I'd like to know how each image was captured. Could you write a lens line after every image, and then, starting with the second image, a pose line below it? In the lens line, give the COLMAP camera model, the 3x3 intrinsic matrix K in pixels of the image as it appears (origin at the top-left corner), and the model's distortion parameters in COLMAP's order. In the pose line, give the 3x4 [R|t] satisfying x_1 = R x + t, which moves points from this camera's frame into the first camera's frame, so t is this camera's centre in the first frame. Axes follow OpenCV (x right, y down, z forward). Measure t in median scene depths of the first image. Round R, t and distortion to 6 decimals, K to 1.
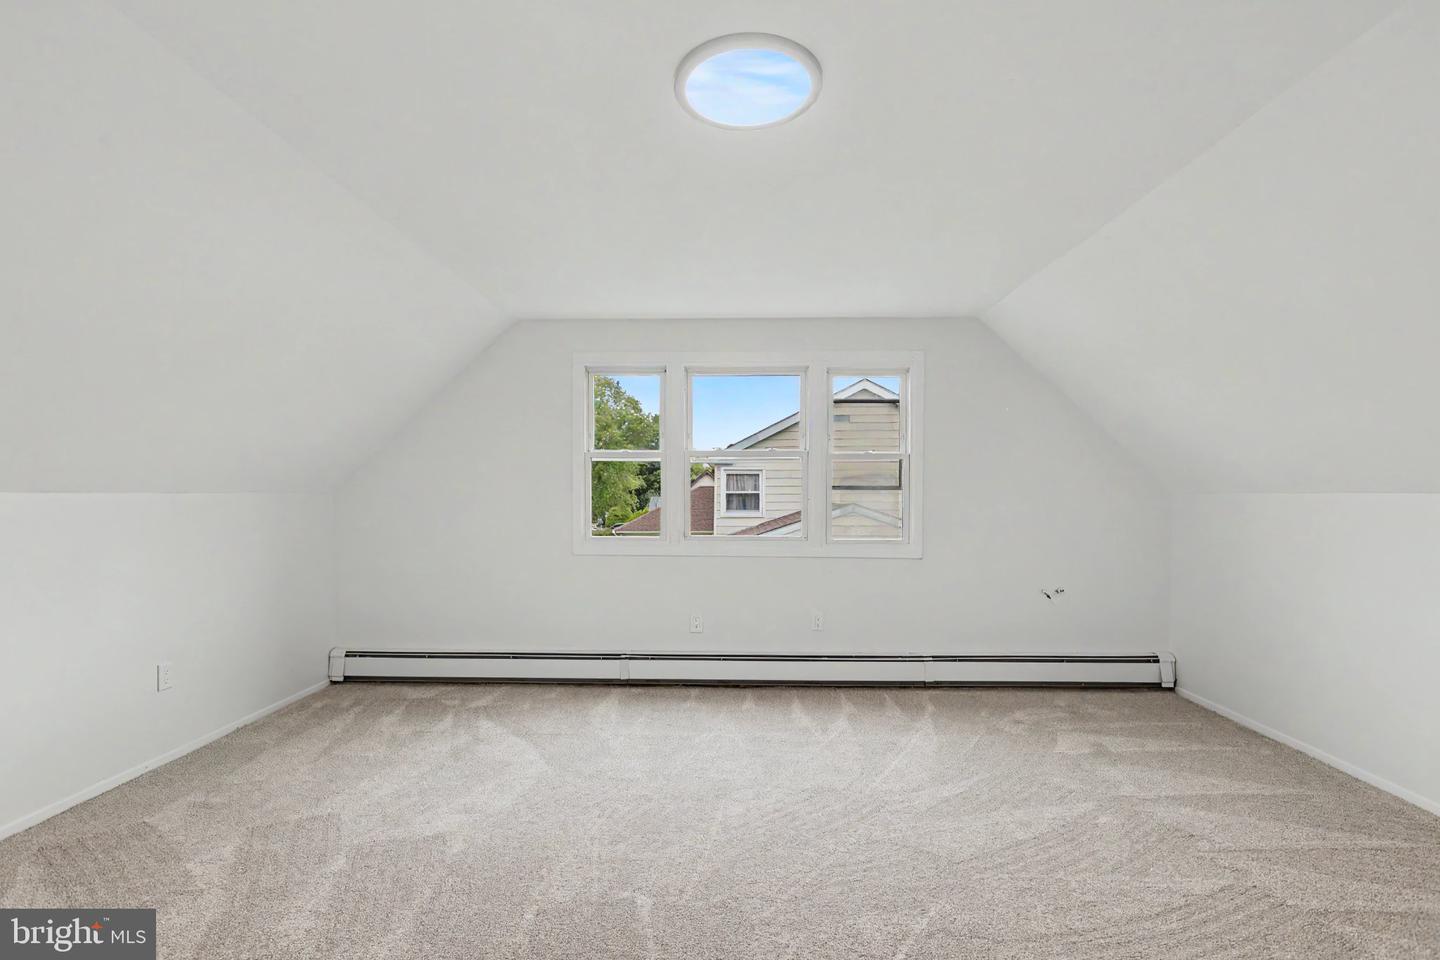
lens RADIAL K [[678.7, 0, 720.0], [0, 678.7, 480.0], [0, 0, 1]] dist [-0.006405, -0.000025]
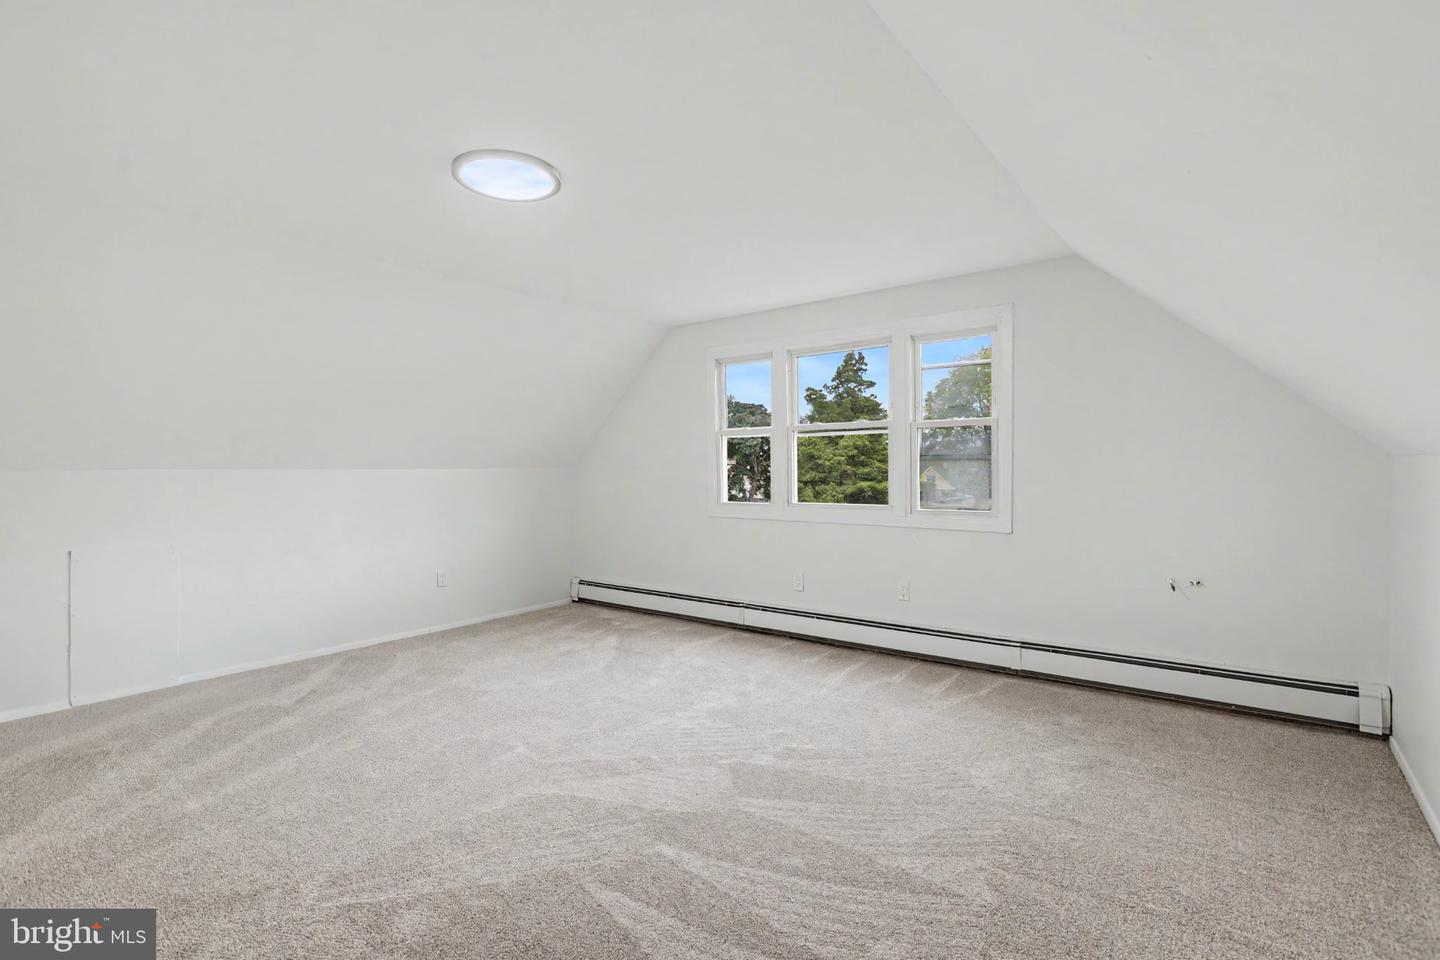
lens RADIAL K [[664.2, 0, 716.5], [0, 664.2, 460.0], [0, 0, 1]] dist [-0.003943, 0.000466]
pose [[0.816503, -0.014212, -0.577166, 0.500317], [0.021436, 0.999754, 0.005707, 0.003683], [0.576943, -0.017032, 0.816607, 0.049389]]
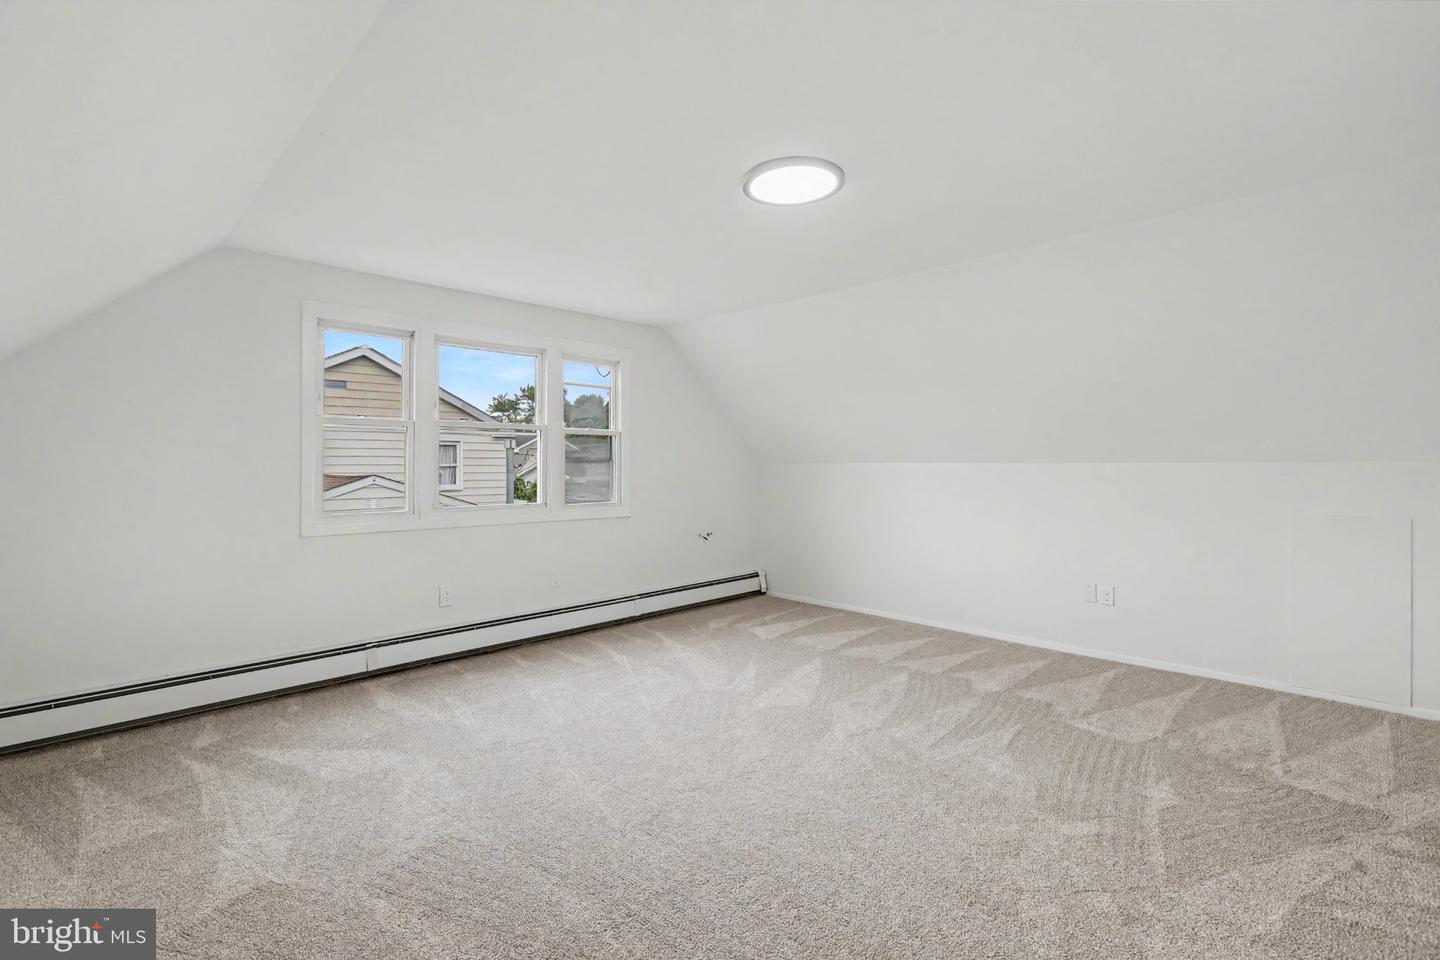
lens RADIAL K [[669.0, 0, 715.3], [0, 669.0, 449.4], [0, 0, 1]] dist [-0.003010, 0.000557]
pose [[0.686730, 0.009574, 0.726850, -0.491037], [-0.015373, 0.999881, 0.001354, -0.011128], [-0.726750, -0.012104, 0.686795, 0.057459]]
